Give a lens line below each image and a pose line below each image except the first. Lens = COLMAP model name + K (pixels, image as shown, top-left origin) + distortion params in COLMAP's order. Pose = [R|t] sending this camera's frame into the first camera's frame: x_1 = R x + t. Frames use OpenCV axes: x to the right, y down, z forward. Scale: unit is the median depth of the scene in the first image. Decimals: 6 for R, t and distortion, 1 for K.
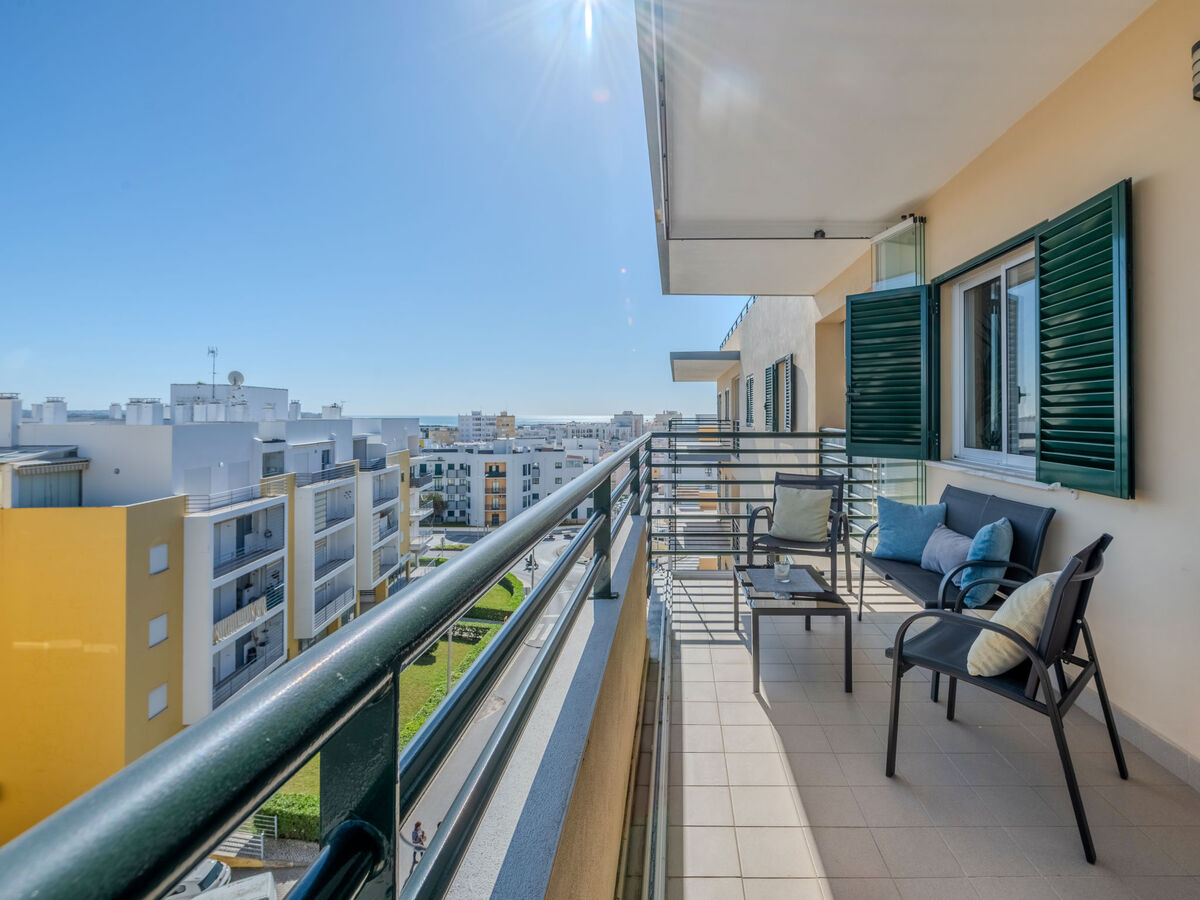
lens RADIAL K [[583.7, 0, 663.6], [0, 583.7, 412.2], [0, 0, 1]] dist [-0.002452, -0.001954]
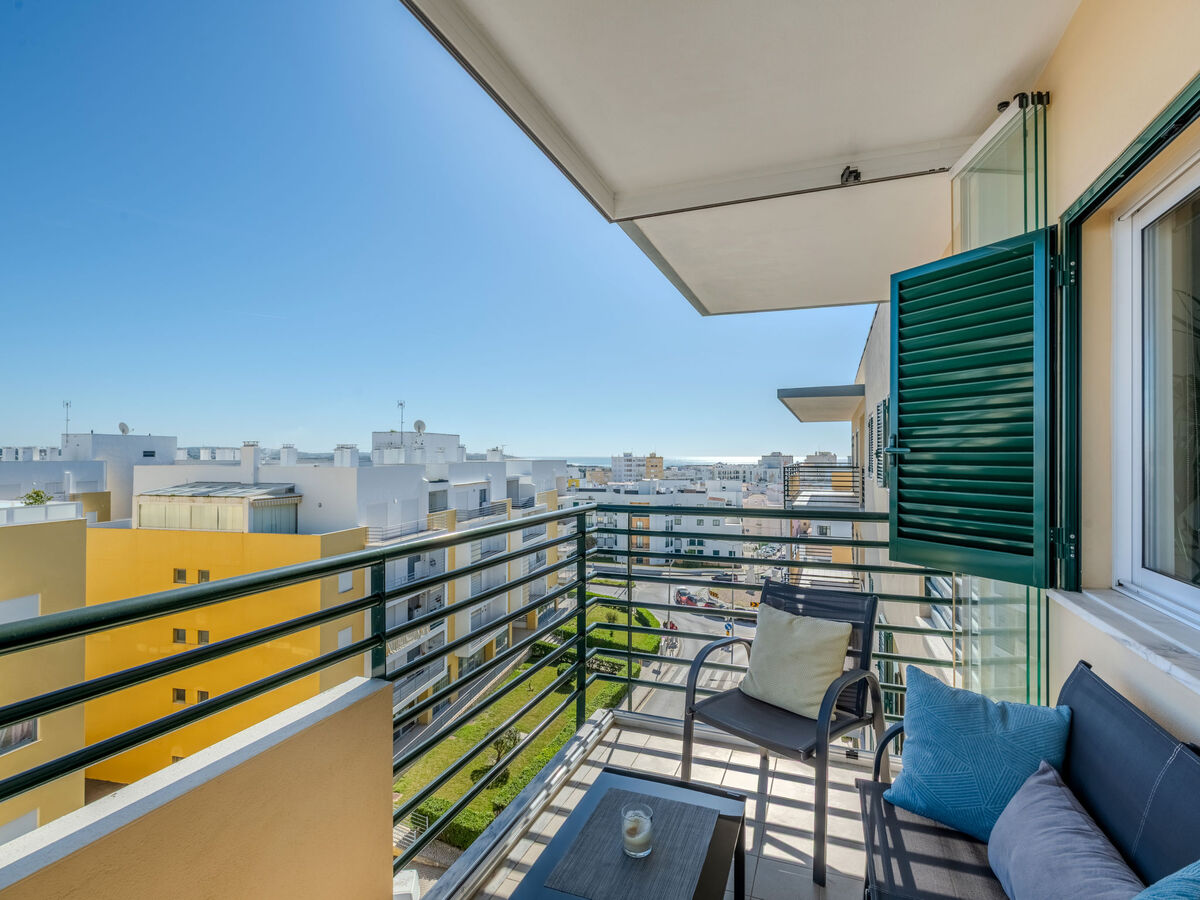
lens RADIAL K [[578.4, 0, 615.4], [0, 578.4, 455.9], [0, 0, 1]] dist [0.002460, -0.000450]
pose [[0.944537, -0.000970, -0.328404, 0.026876], [0.002403, 0.999989, 0.003957, -0.003045], [0.328397, -0.004527, 0.944529, 0.042382]]
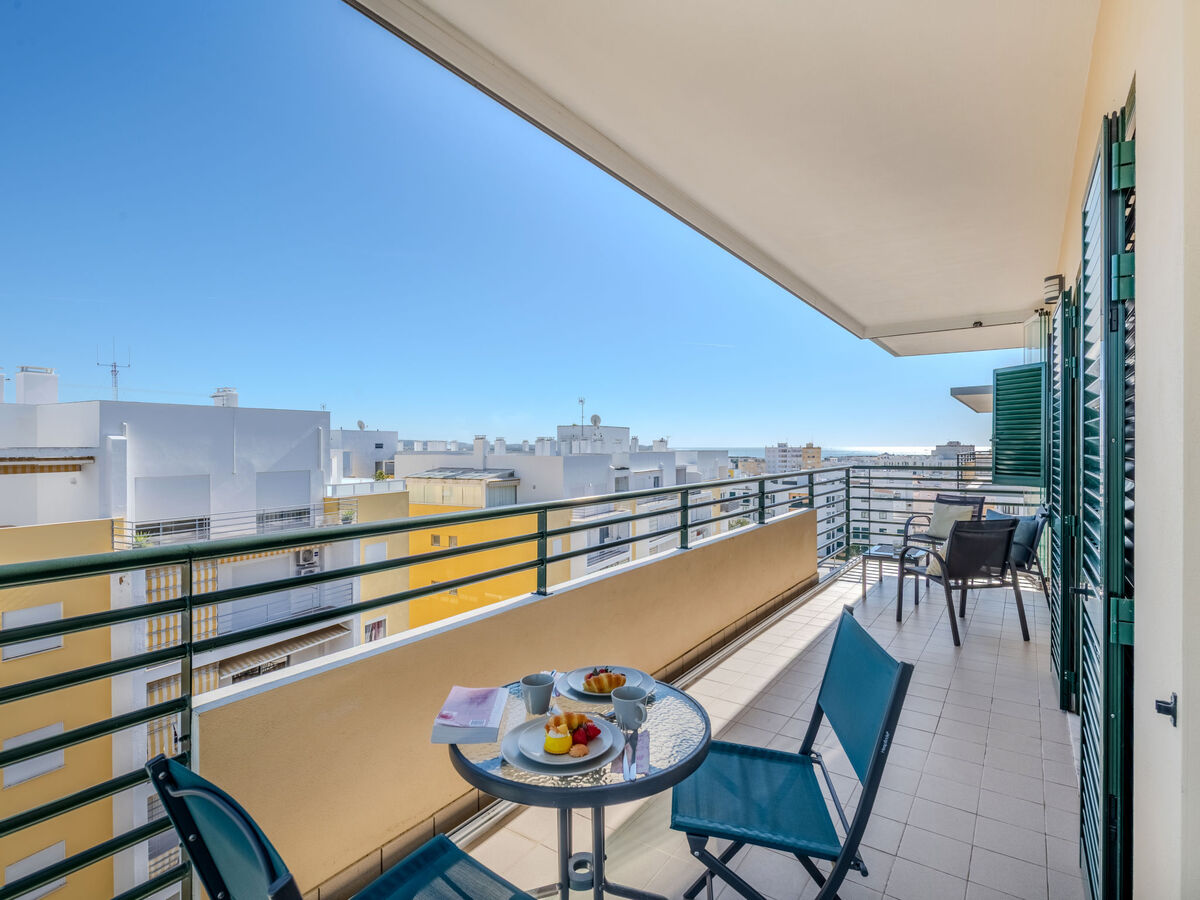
lens RADIAL K [[578.4, 0, 615.4], [0, 578.4, 455.9], [0, 0, 1]] dist [0.002460, -0.000450]
pose [[0.829507, 0.004795, -0.558476, 0.036940], [0.006871, 0.999800, 0.018789, -0.002750], [0.558455, -0.019422, 0.829308, -0.071563]]
